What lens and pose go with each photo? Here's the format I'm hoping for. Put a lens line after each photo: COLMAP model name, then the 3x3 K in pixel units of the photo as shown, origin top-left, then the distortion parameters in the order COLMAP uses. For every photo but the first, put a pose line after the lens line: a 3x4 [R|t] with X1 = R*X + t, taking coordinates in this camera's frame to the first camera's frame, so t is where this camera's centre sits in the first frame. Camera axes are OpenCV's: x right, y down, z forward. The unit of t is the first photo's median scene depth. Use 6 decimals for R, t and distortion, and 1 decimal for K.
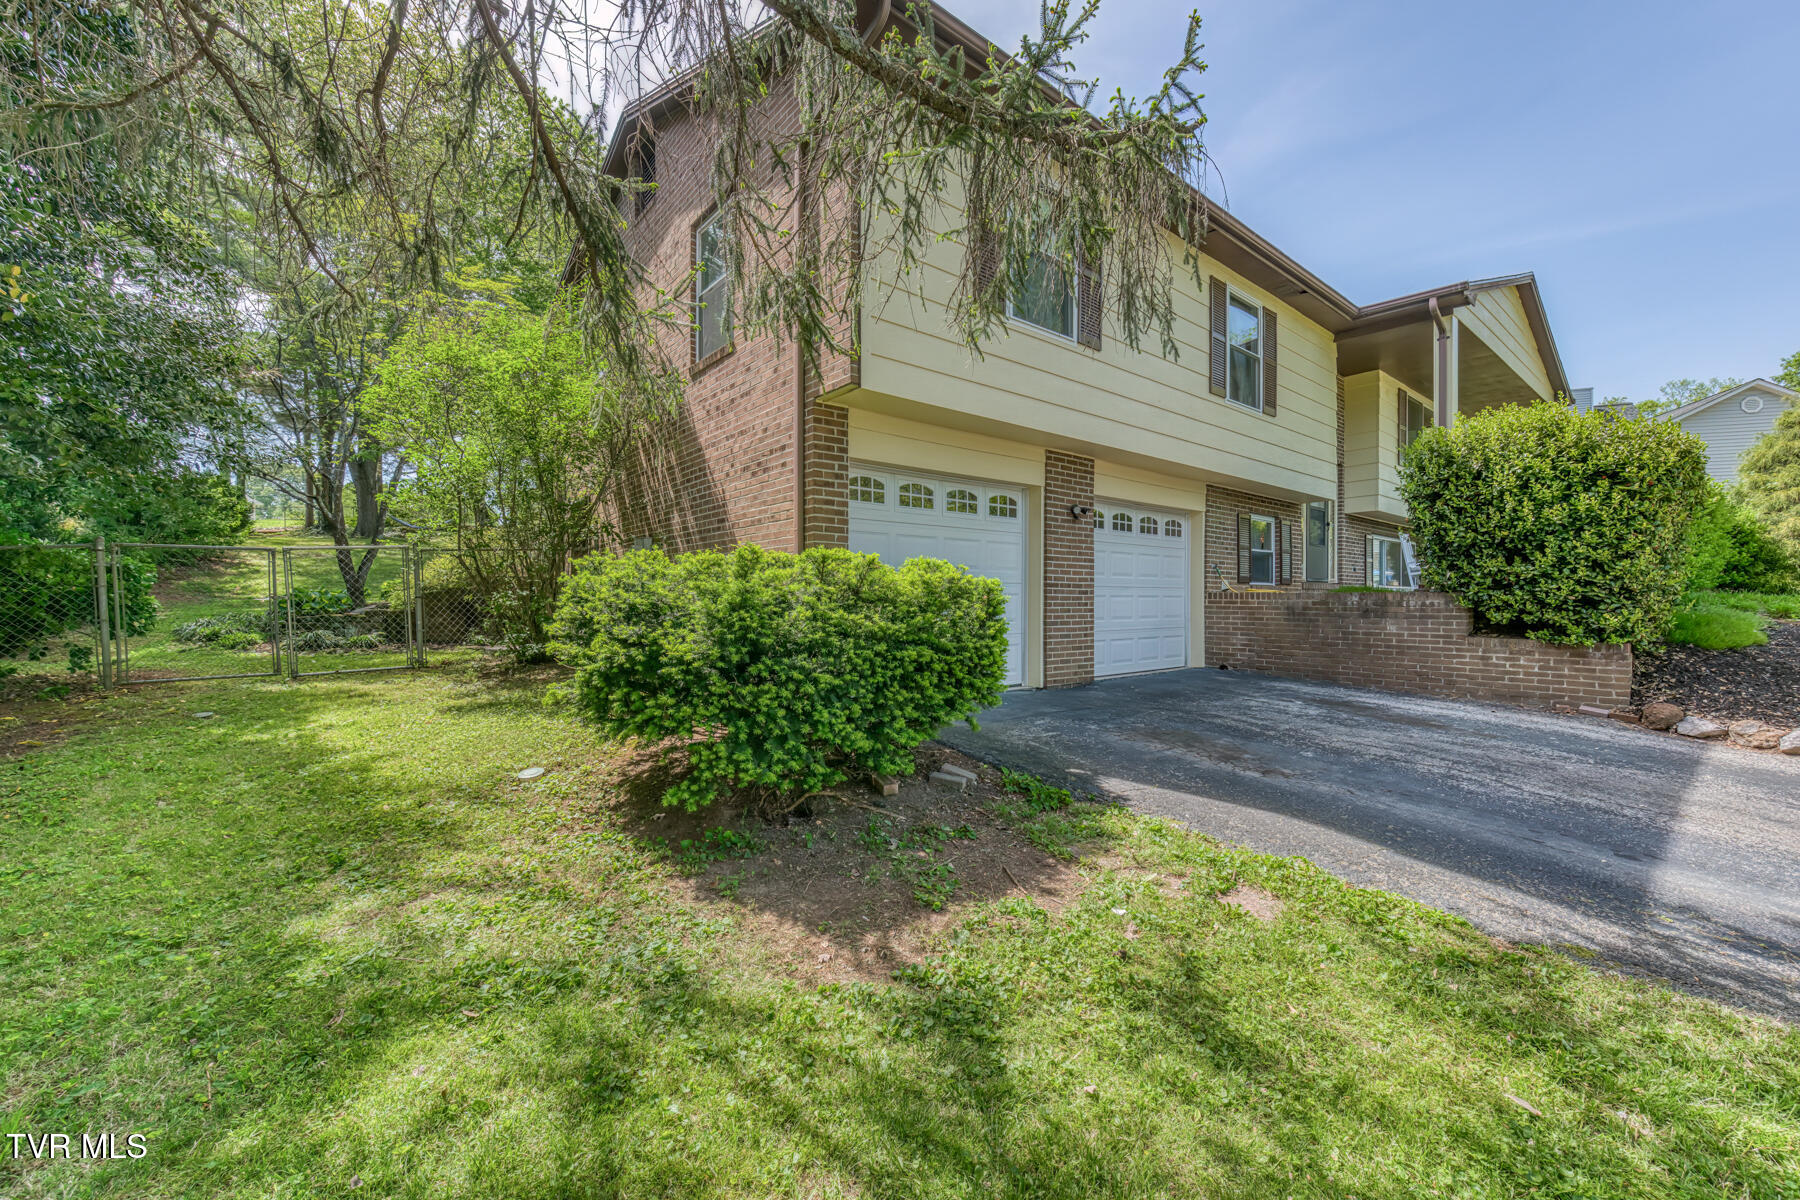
lens RADIAL K [[719.0, 0, 900.0], [0, 719.0, 600.0], [0, 0, 1]] dist [0.000289, 0.000094]
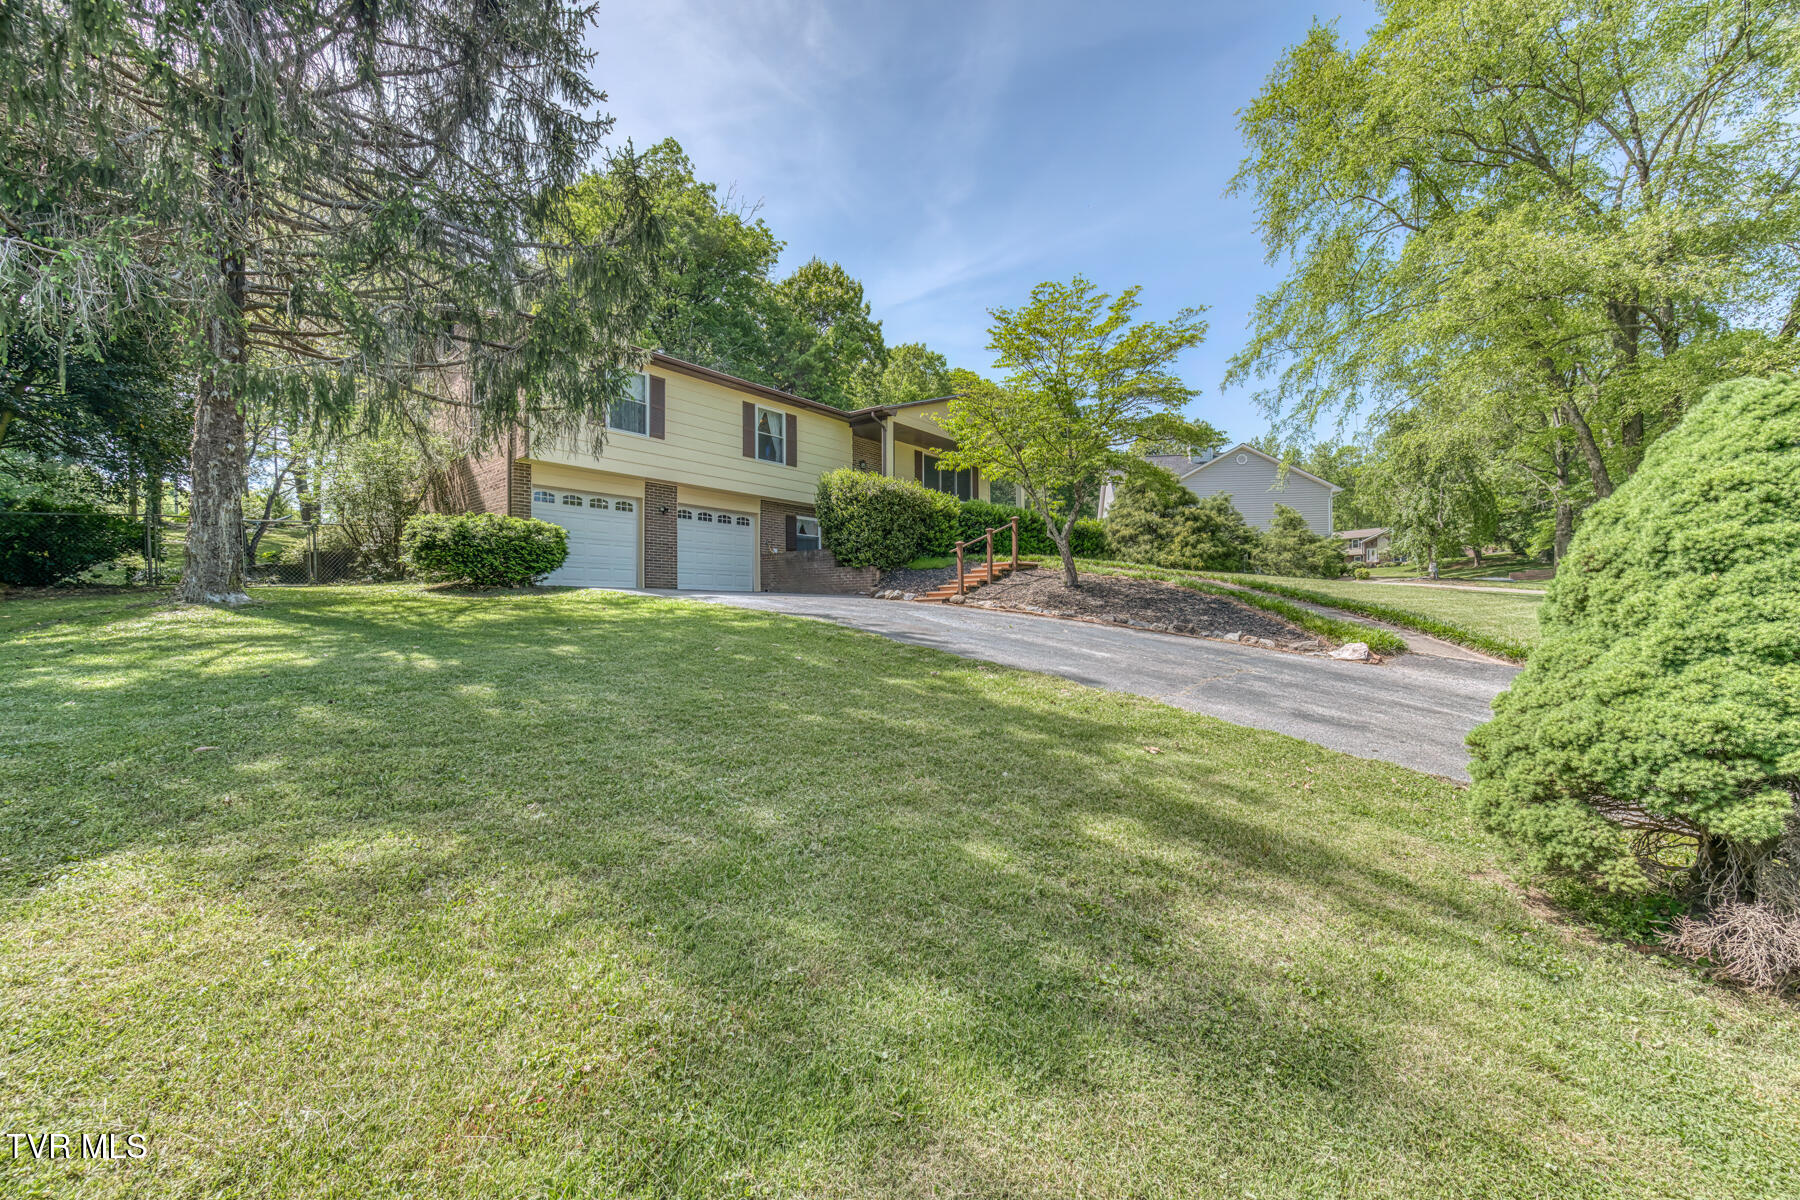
lens RADIAL K [[719.0, 0, 900.0], [0, 719.0, 600.0], [0, 0, 1]] dist [0.000289, 0.000094]
pose [[0.983405, 0.000186, 0.181425, 0.584915], [0.003617, 0.999781, -0.020633, 0.207837], [-0.181389, 0.020947, 0.983188, -1.335980]]
